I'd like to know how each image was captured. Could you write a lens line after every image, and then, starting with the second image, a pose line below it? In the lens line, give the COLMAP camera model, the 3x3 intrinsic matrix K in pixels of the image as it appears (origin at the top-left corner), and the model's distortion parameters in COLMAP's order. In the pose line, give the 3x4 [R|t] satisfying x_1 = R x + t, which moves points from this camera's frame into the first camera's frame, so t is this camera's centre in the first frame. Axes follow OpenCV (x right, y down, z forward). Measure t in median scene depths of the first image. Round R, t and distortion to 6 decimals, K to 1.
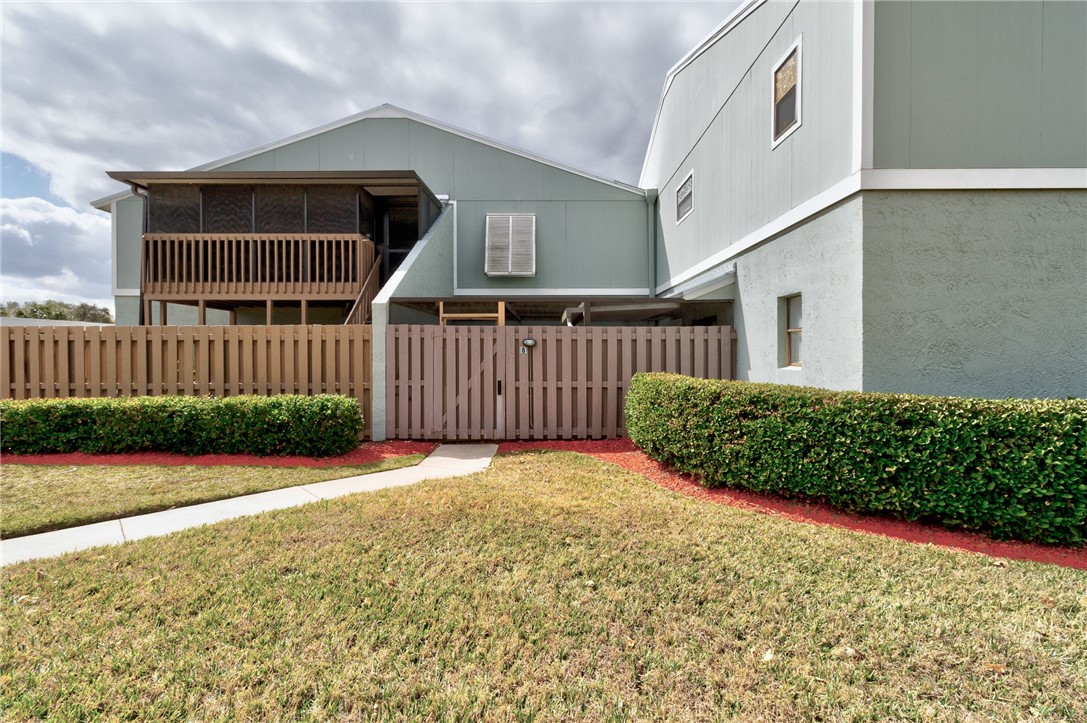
lens RADIAL K [[499.1, 0, 543.0], [0, 499.1, 358.3], [0, 0, 1]] dist [0.026304, -0.022839]
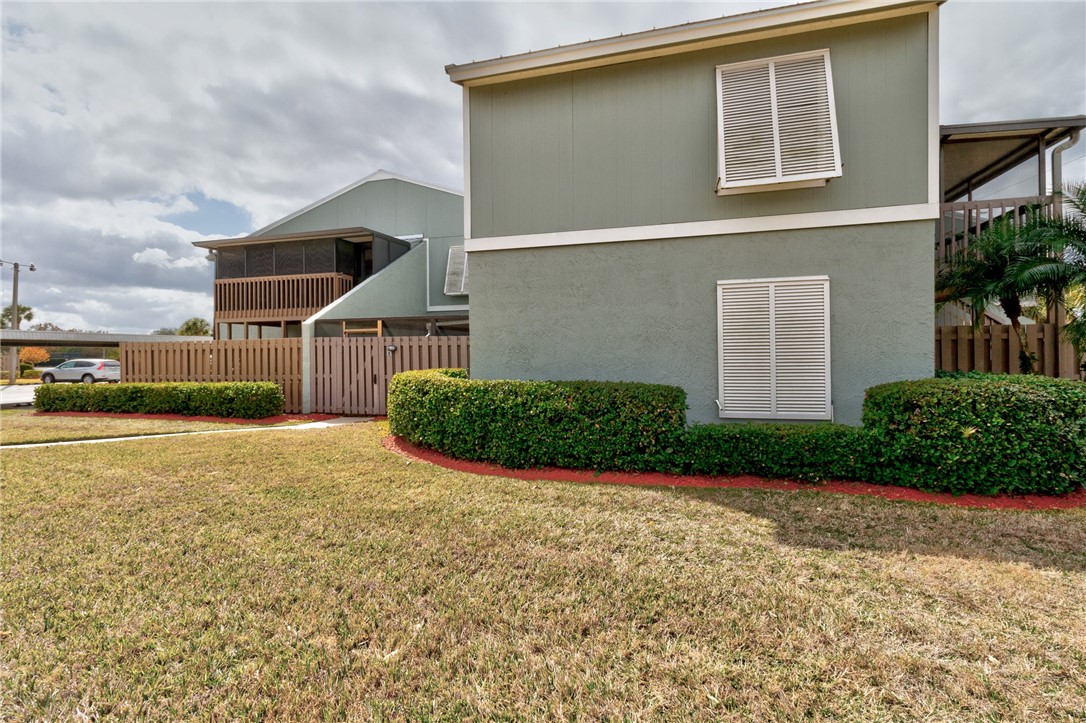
lens RADIAL K [[508.9, 0, 545.0], [0, 508.9, 353.9], [0, 0, 1]] dist [0.000410, -0.000575]
pose [[0.967380, -0.009237, -0.253163, 0.760209], [0.004680, 0.999816, -0.018595, 0.014529], [0.253288, 0.016804, 0.967245, -0.315477]]
